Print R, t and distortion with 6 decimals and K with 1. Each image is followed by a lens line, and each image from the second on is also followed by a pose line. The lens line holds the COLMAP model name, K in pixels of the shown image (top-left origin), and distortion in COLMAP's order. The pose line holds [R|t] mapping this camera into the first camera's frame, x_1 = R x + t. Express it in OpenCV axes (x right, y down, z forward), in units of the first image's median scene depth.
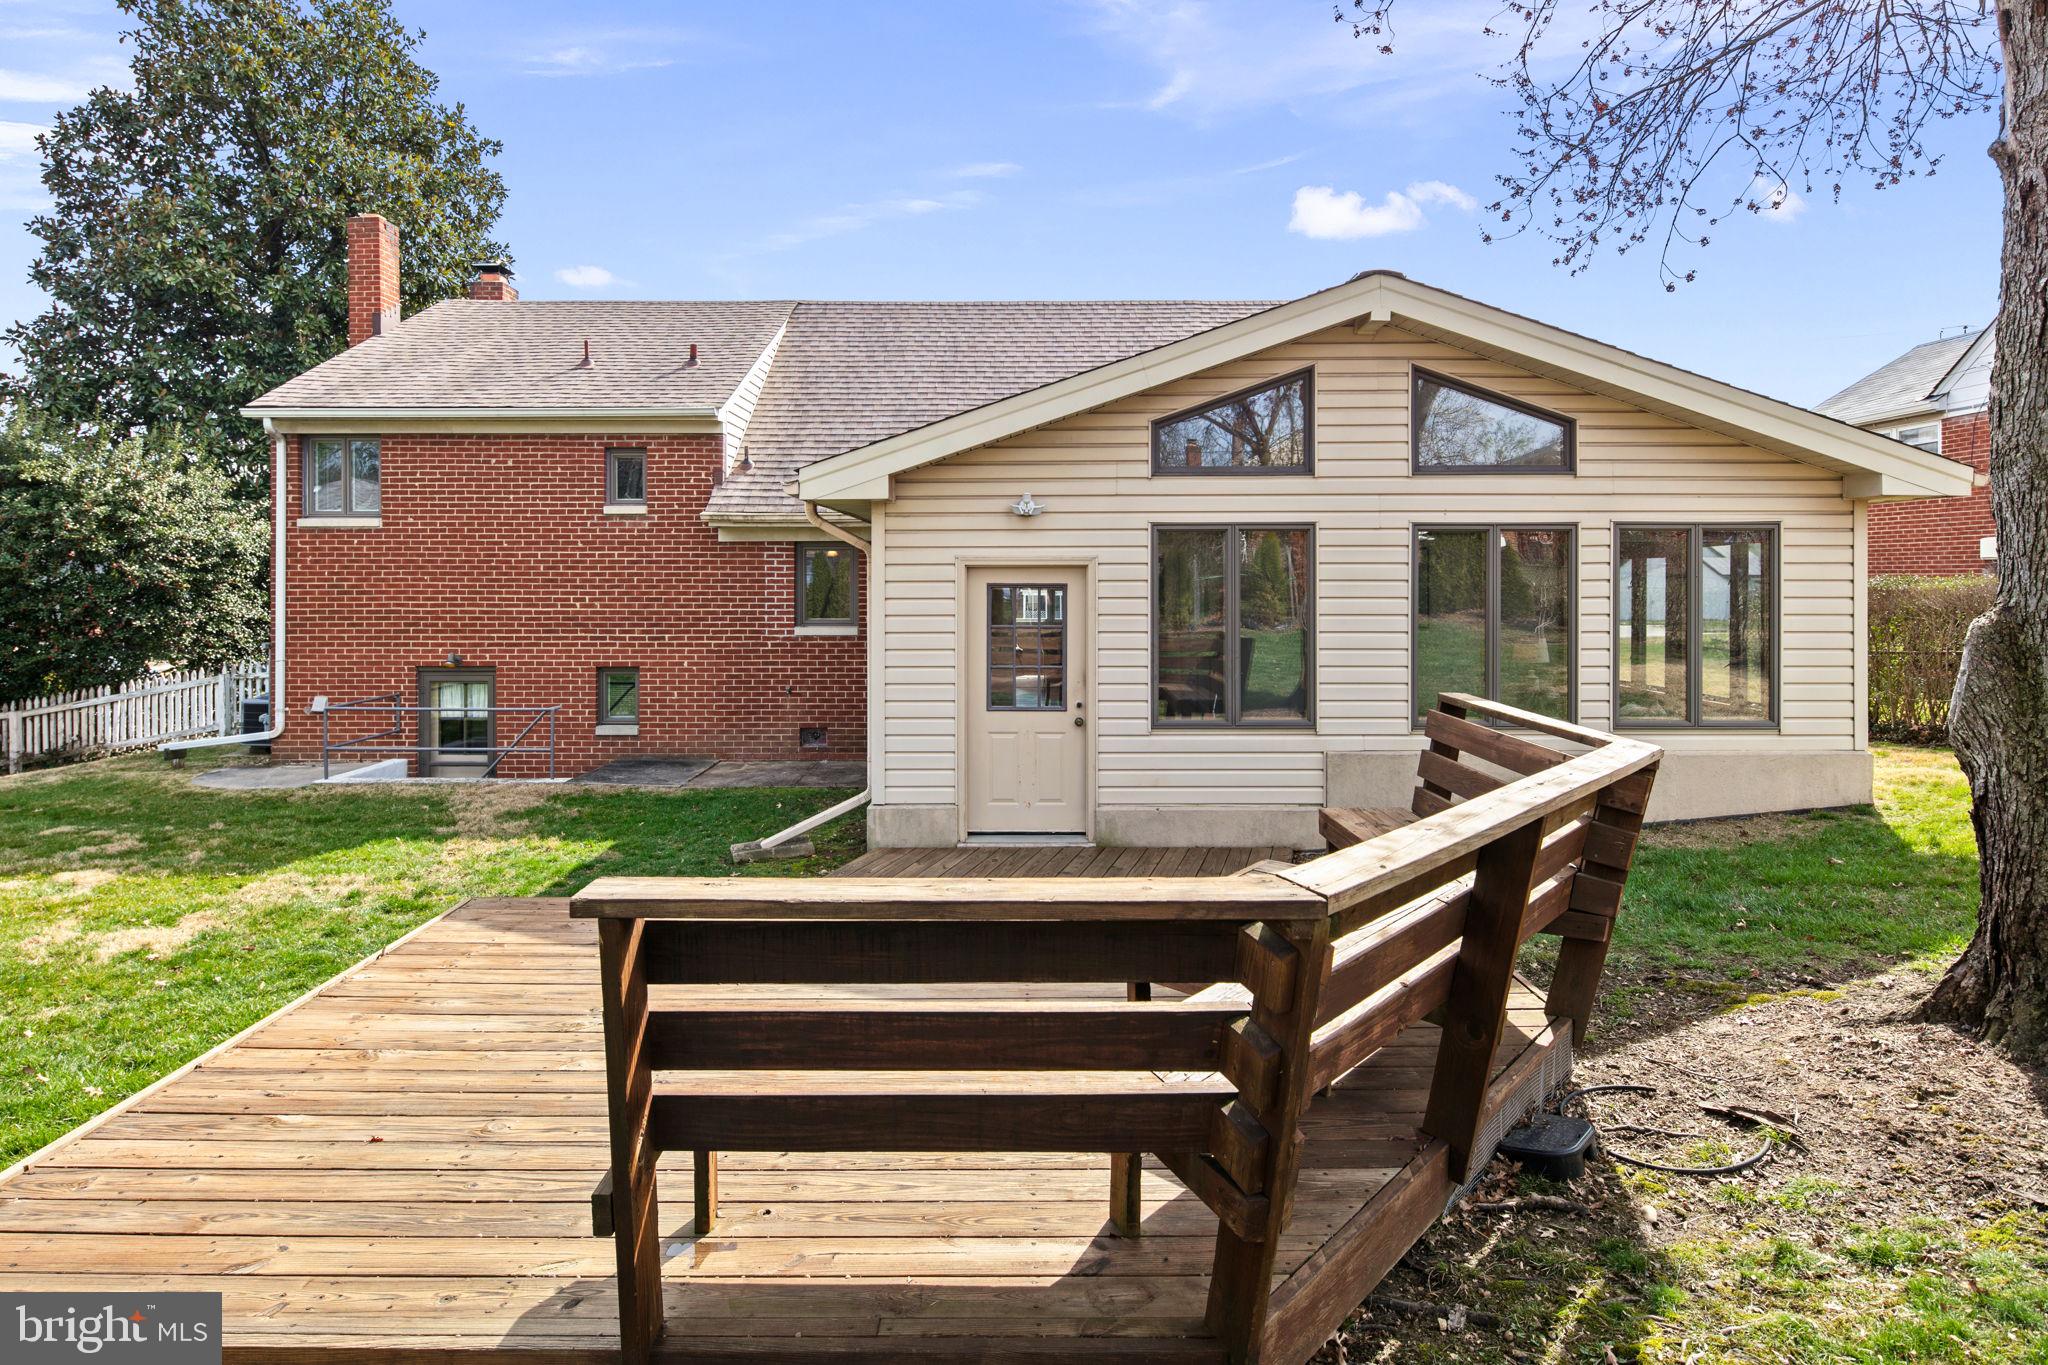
lens RADIAL K [[996.4, 0, 1069.5], [0, 996.4, 583.6], [0, 0, 1]] dist [0.006129, -0.005519]
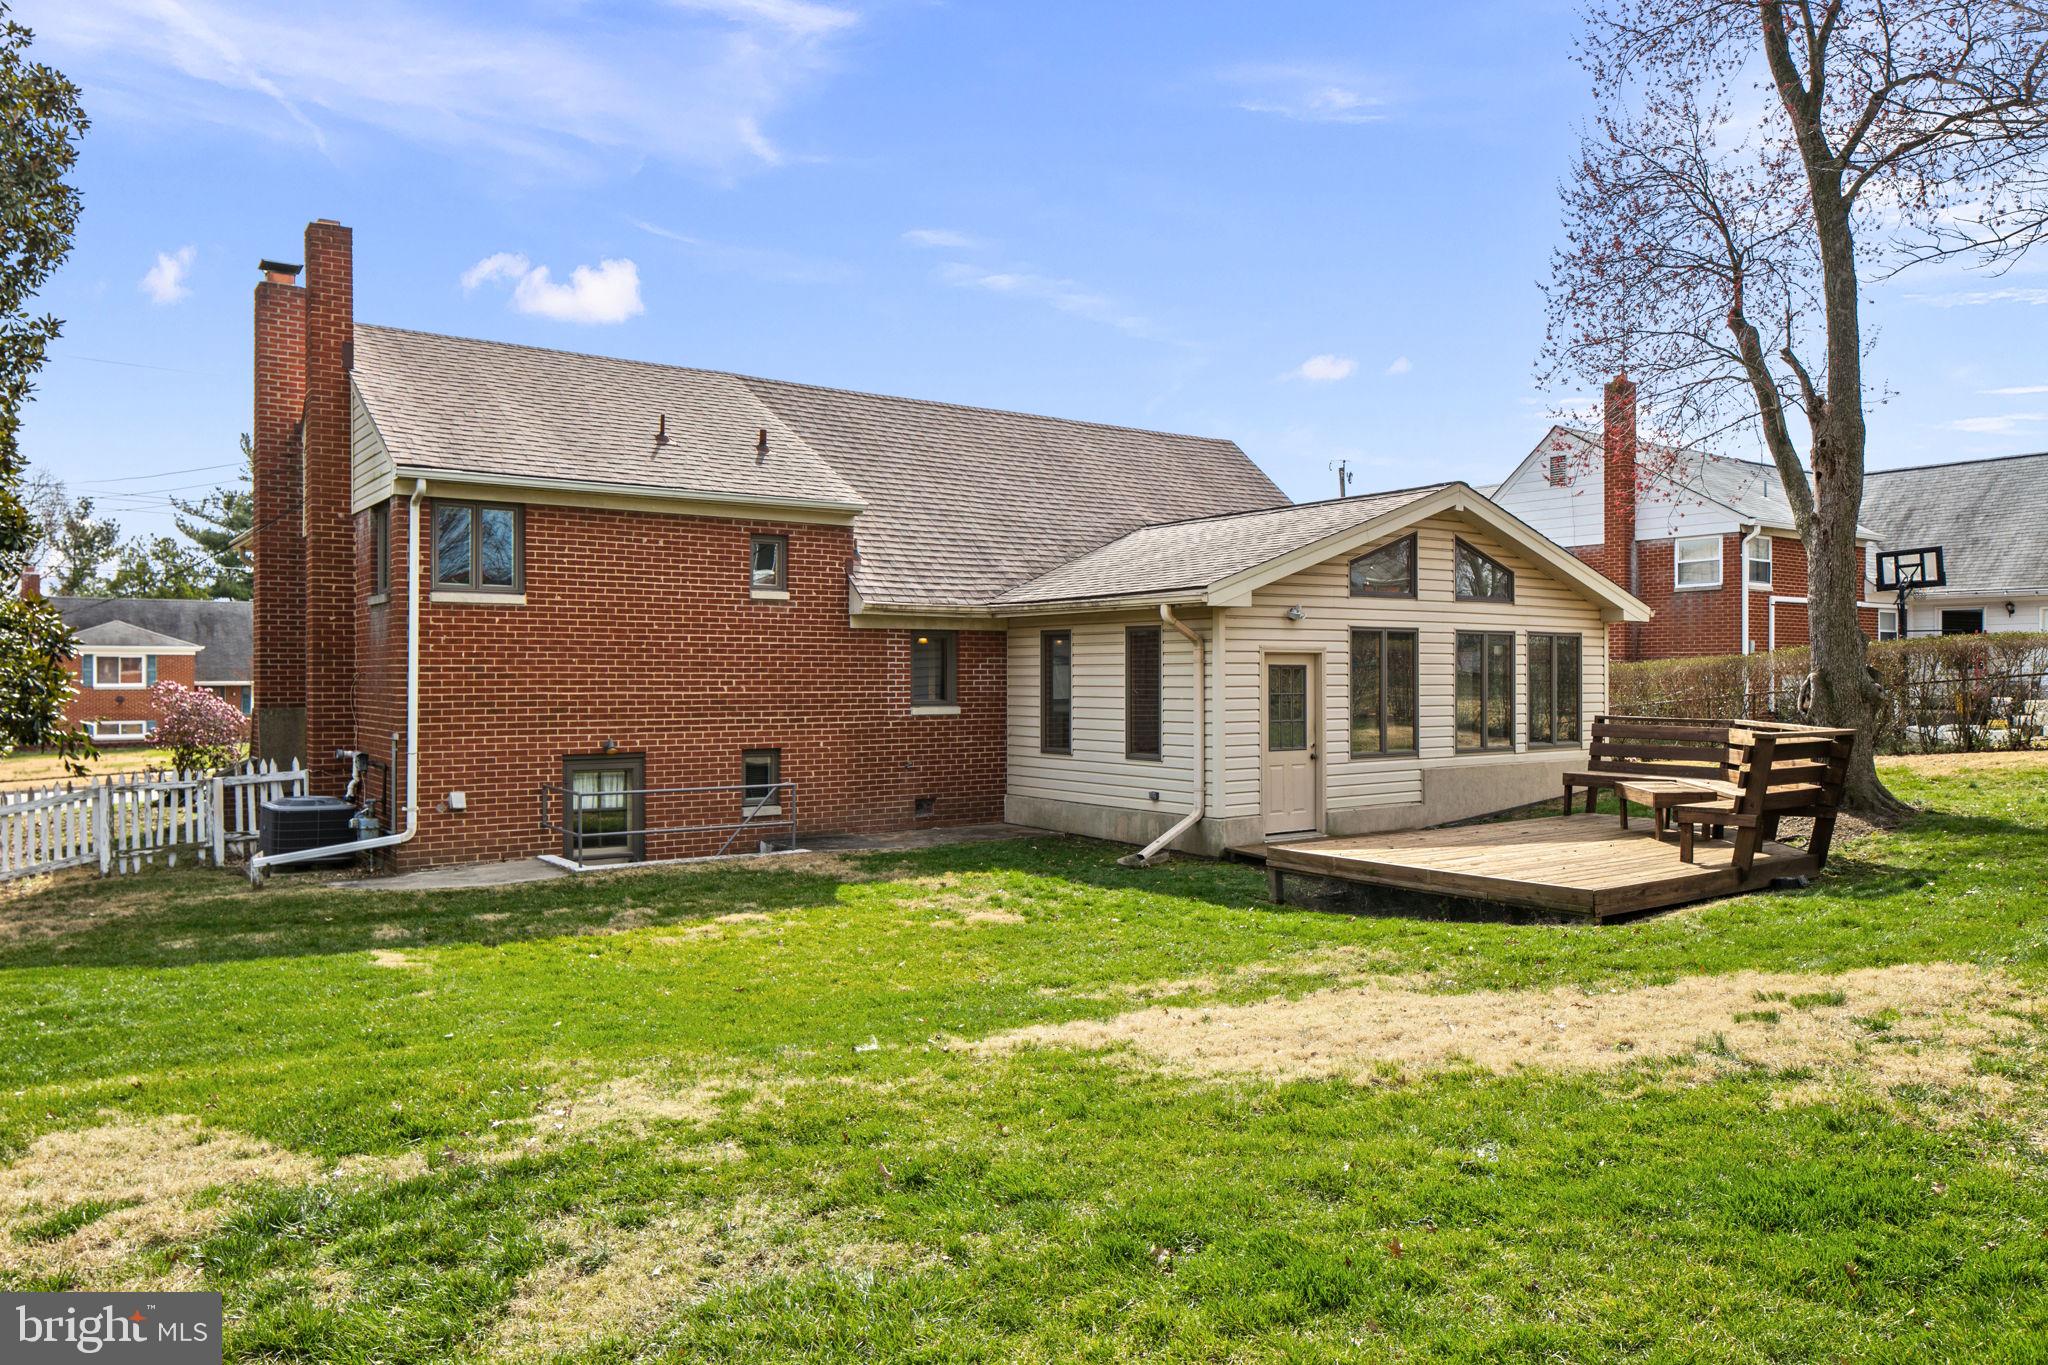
lens RADIAL K [[1381.0, 0, 1023.5], [0, 1381.0, 679.0], [0, 0, 1]] dist [-0.002116, -0.000854]
pose [[0.811484, -0.001638, 0.584372, -1.075845], [0.003427, 0.999992, -0.001957, 0.016082], [-0.584364, 0.003591, 0.811484, -0.305998]]
